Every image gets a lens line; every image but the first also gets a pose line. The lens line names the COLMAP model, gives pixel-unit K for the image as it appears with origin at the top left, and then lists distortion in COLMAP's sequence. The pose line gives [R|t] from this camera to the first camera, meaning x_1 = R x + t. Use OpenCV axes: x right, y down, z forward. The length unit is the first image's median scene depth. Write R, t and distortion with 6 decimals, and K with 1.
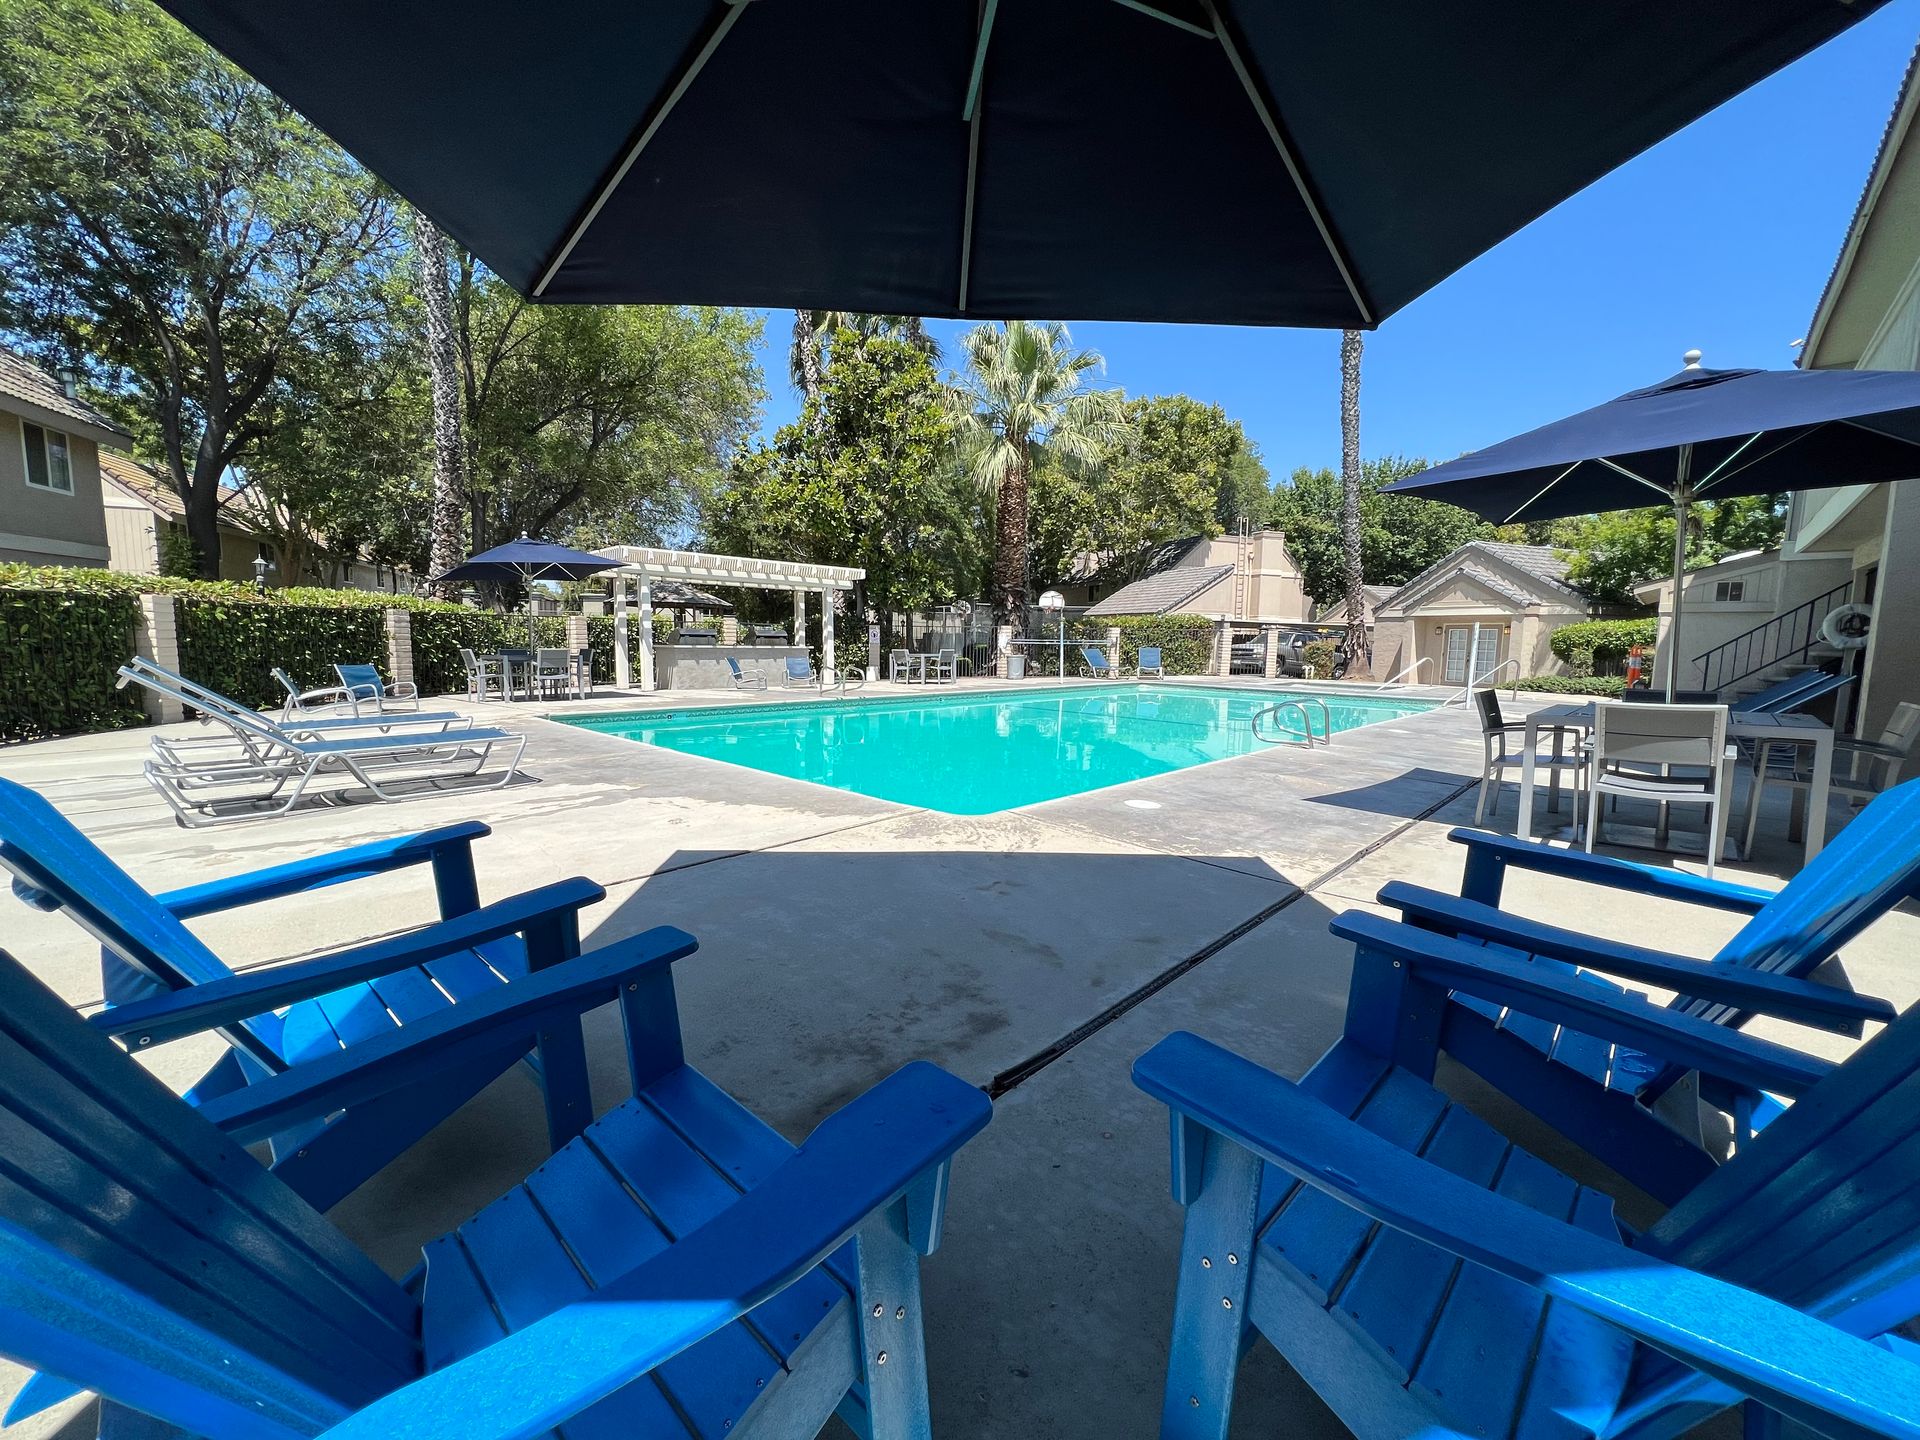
lens RADIAL K [[769.5, 0, 960.5], [0, 769.5, 722.8], [0, 0, 1]] dist [-0.002165, -0.000094]
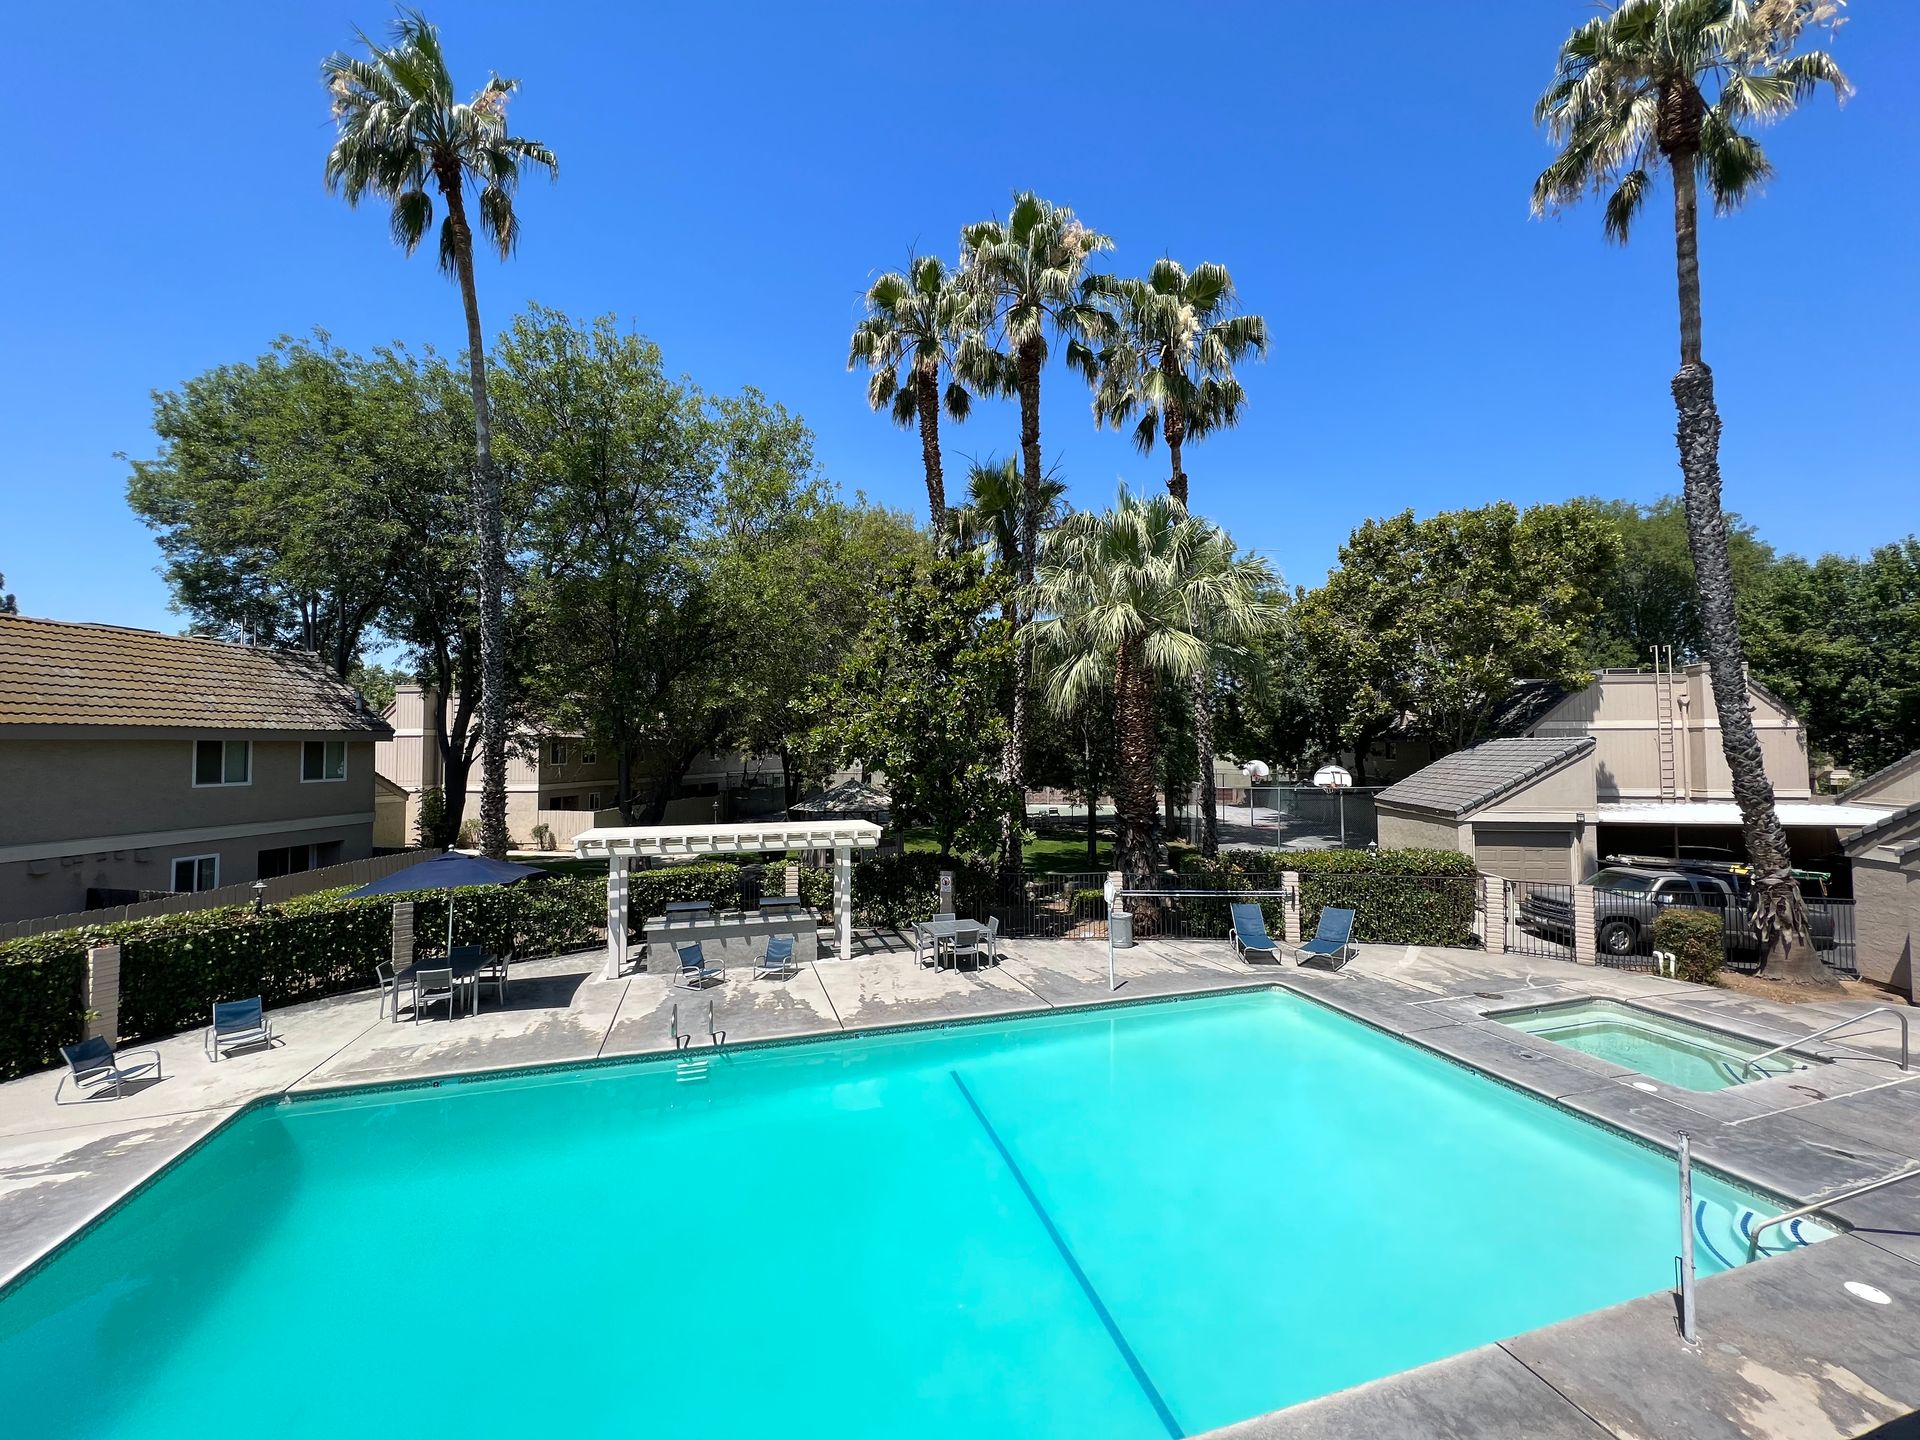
lens RADIAL K [[769.5, 0, 966.6], [0, 769.5, 716.4], [0, 0, 1]] dist [-0.002165, -0.000094]
pose [[0.867209, -0.039028, -0.496413, 0.195614], [-0.035094, 0.989654, -0.139114, -0.102472], [0.496707, 0.138062, 0.856867, 0.143911]]
